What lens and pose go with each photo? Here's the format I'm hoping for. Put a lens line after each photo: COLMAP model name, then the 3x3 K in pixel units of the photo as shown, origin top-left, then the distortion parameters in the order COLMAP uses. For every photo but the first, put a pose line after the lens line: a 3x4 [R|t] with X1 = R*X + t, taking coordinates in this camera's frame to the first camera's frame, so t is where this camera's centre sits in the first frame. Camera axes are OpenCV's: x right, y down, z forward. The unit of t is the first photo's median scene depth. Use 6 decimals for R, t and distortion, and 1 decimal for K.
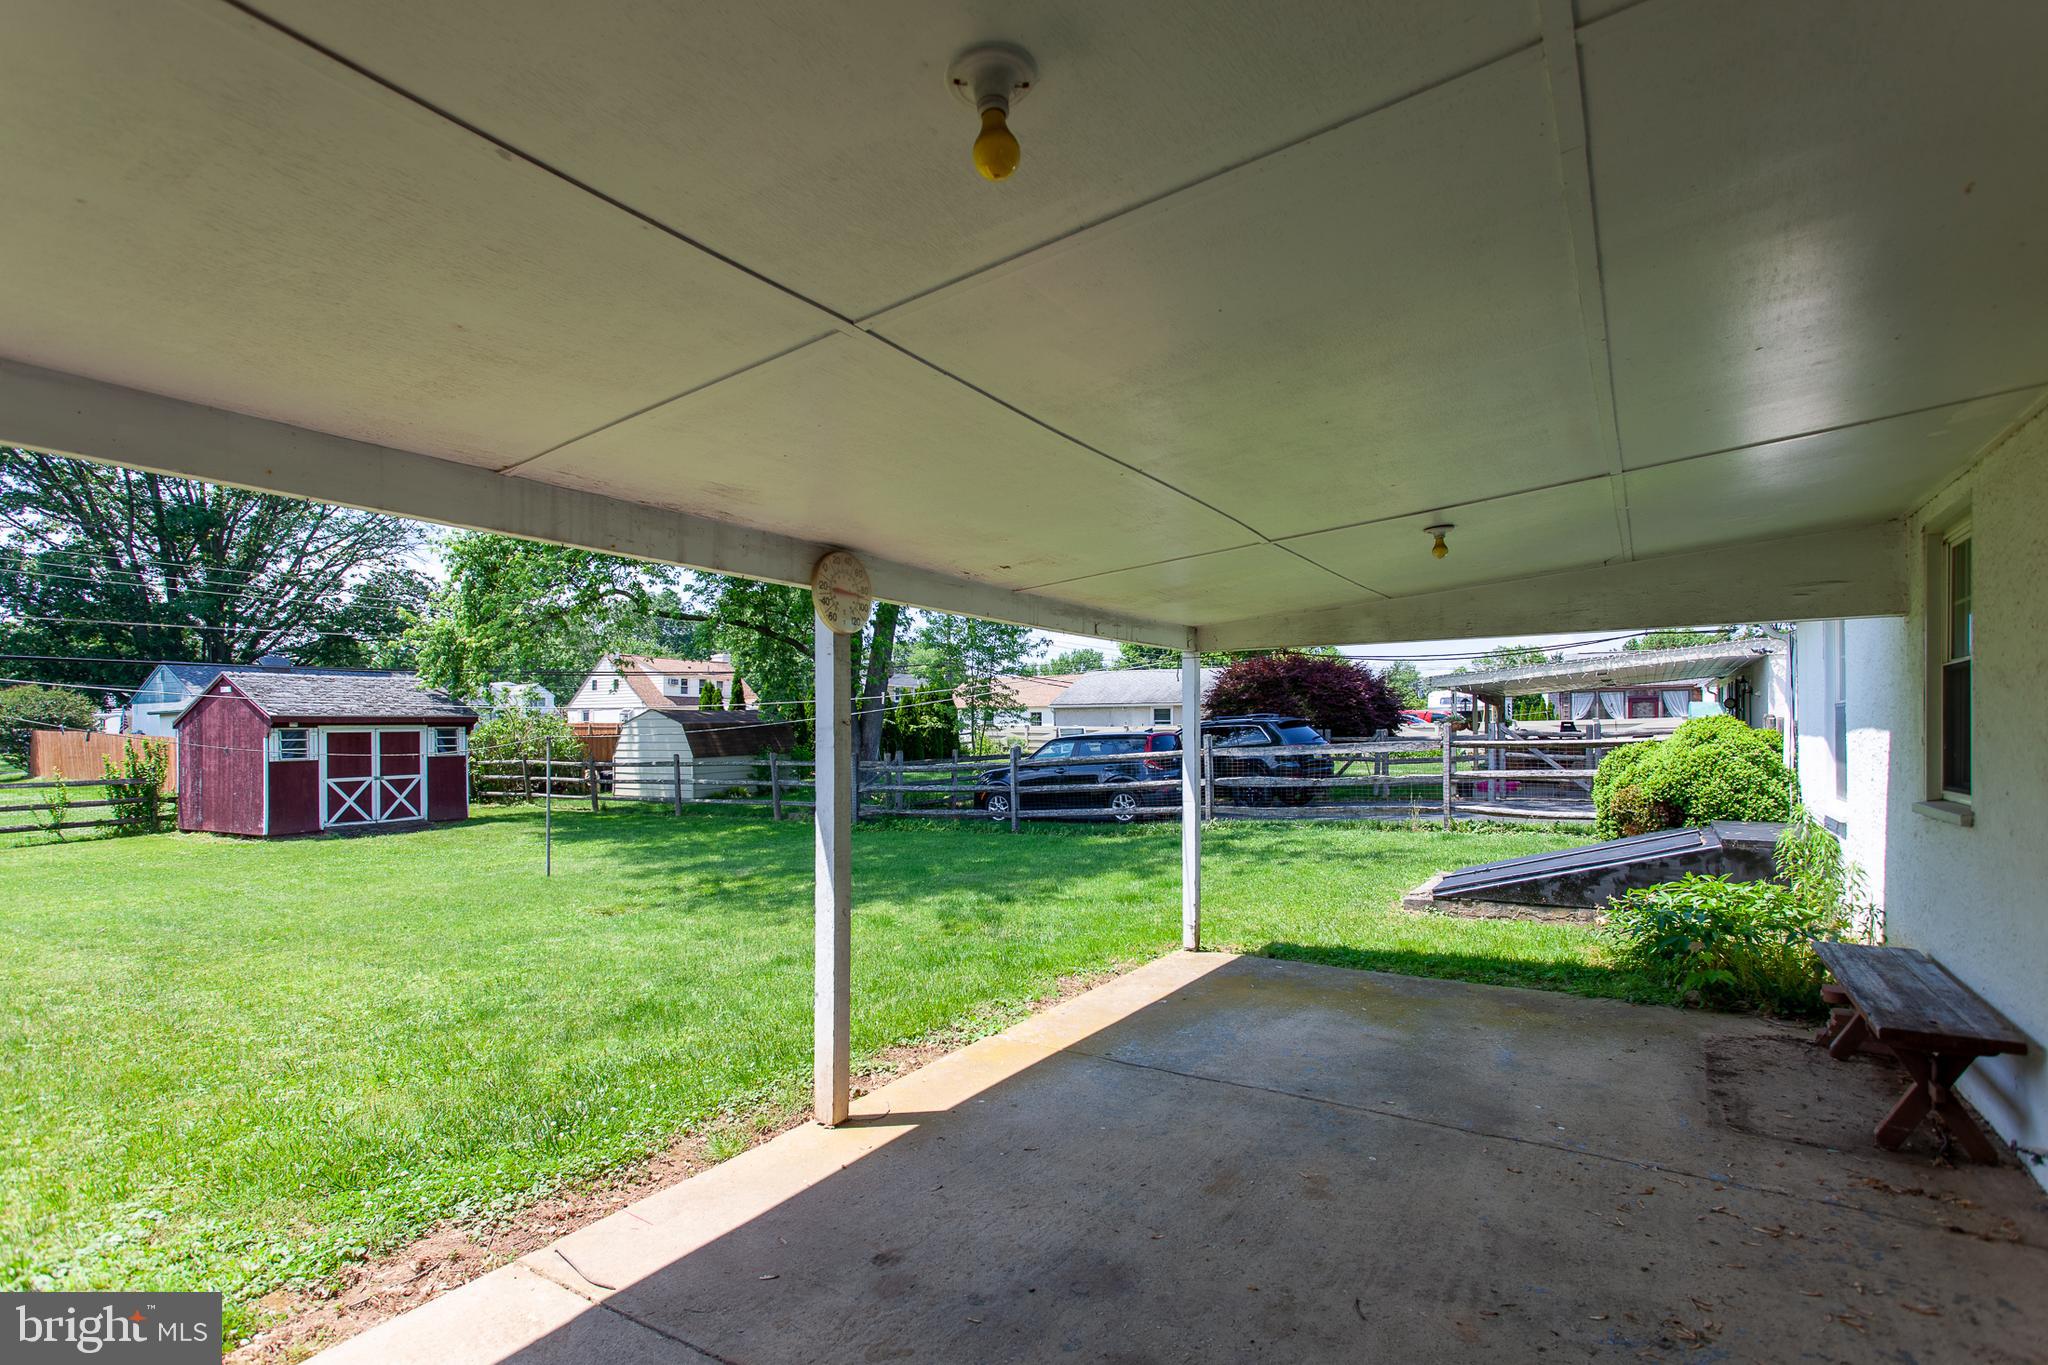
lens RADIAL K [[996.7, 0, 1020.5], [0, 996.7, 730.9], [0, 0, 1]] dist [0.004601, 0.000190]
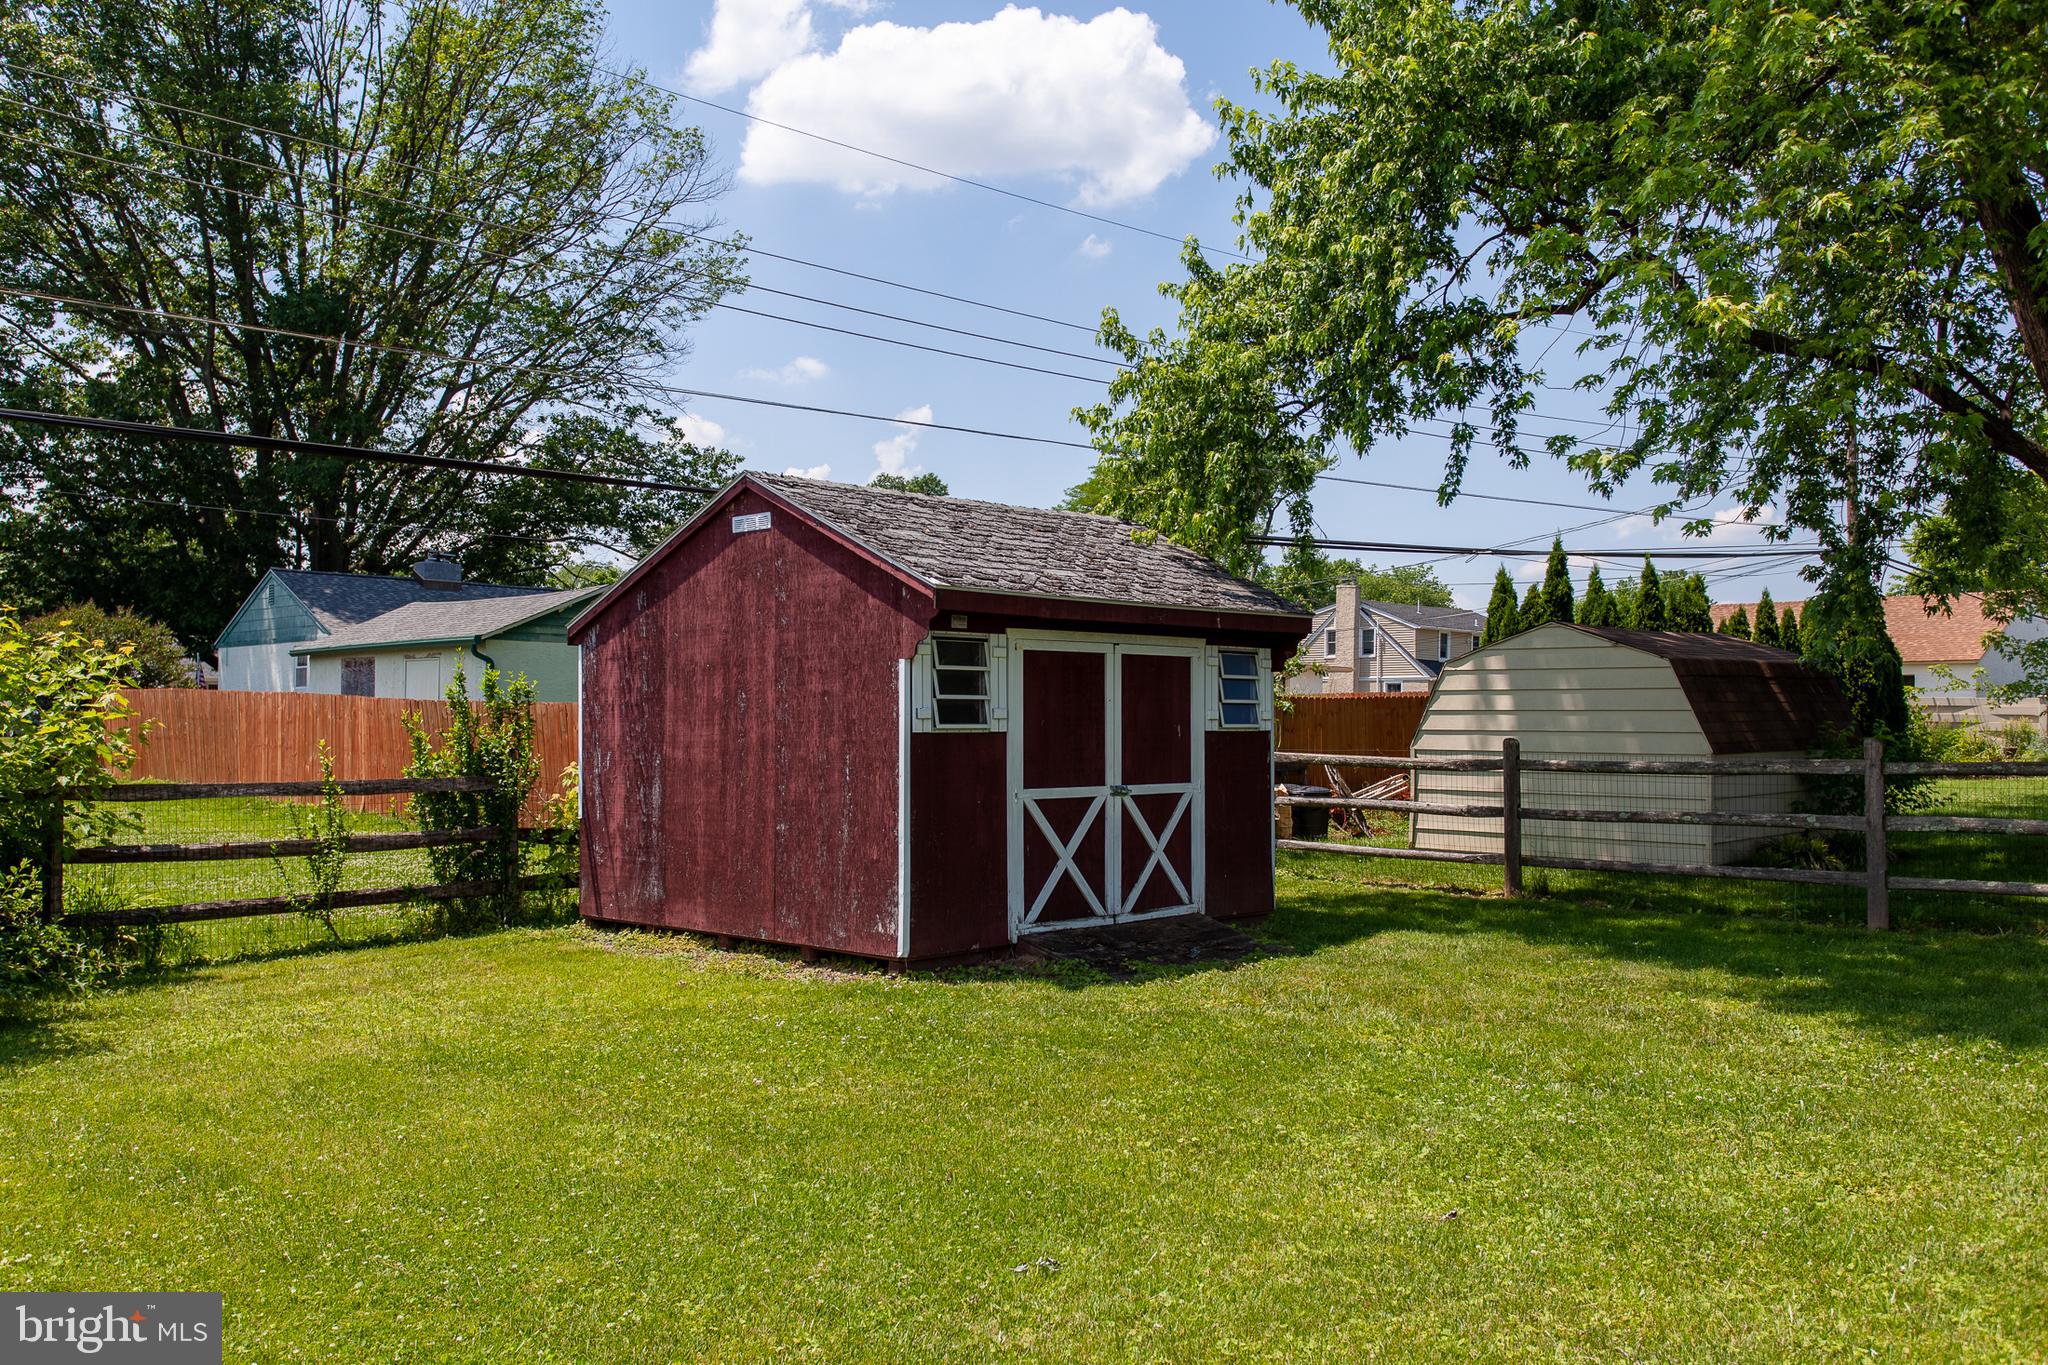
lens RADIAL K [[1807.1, 0, 1021.9], [0, 1807.1, 687.7], [0, 0, 1]] dist [-0.005486, -0.002557]
pose [[0.964765, 0.006456, -0.263033, -0.515909], [-0.011951, 0.999742, -0.019299, 0.024845], [0.262840, 0.021762, 0.964594, 0.404650]]
